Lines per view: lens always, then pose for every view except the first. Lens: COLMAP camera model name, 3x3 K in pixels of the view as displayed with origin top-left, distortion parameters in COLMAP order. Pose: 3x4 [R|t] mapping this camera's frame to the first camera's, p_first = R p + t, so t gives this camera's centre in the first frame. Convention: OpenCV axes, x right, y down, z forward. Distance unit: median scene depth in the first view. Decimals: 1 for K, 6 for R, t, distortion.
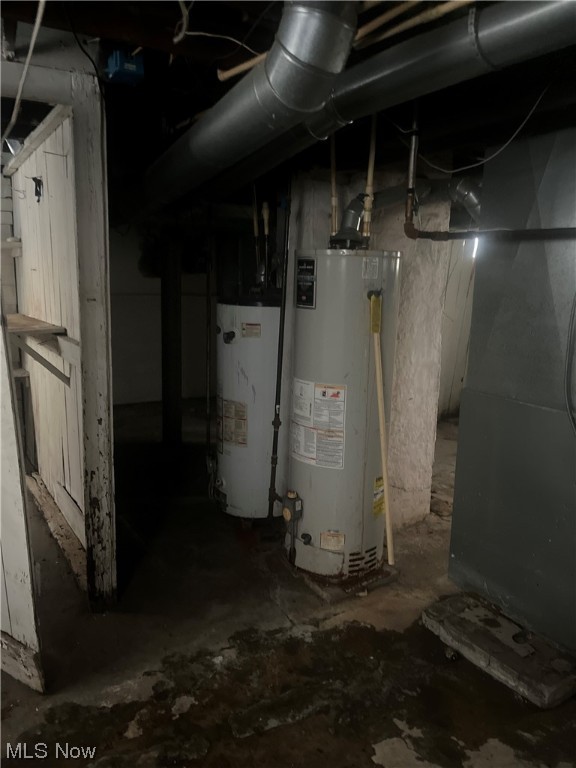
lens RADIAL K [[577.9, 0, 286.6], [0, 577.9, 387.6], [0, 0, 1]] dist [0.060263, -0.076016]
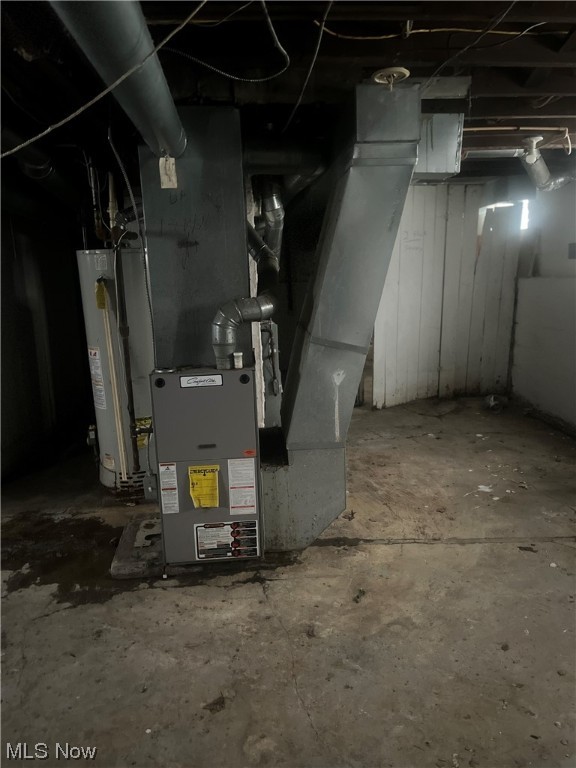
lens RADIAL K [[577.9, 0, 288.5], [0, 577.9, 381.0], [0, 0, 1]] dist [0.060263, -0.076016]
pose [[0.898061, 0.046081, -0.437450, 1.111264], [-0.036549, 0.998876, 0.030189, 0.016292], [0.438349, -0.011123, 0.898736, -0.049604]]
